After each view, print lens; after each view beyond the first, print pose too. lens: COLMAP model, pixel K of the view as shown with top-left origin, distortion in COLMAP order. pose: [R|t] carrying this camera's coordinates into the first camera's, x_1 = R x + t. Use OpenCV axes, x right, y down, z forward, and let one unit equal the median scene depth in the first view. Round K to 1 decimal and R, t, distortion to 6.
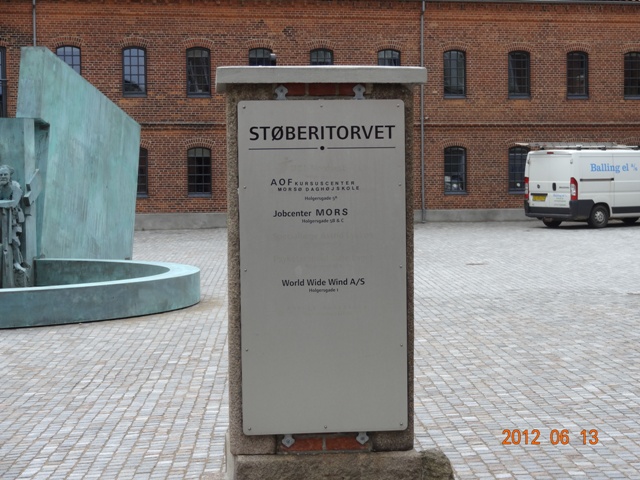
lens RADIAL K [[1419.1, 0, 320.0], [0, 1419.1, 240.0], [0, 0, 1]] dist [-0.086433, -0.204981]
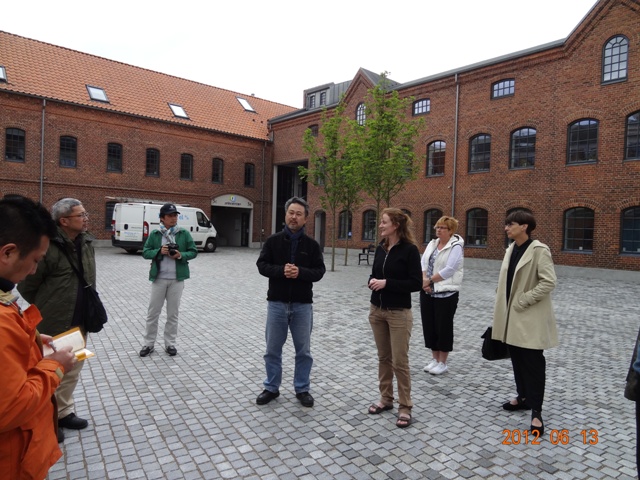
lens RADIAL K [[447.7, 0, 320.0], [0, 447.7, 240.0], [0, 0, 1]] dist [0.001717, 0.001365]
pose [[0.865465, 0.026635, 0.500262, 0.091806], [-0.018479, 0.999603, -0.021252, -0.015747], [-0.500629, 0.009149, 0.865613, 0.444706]]
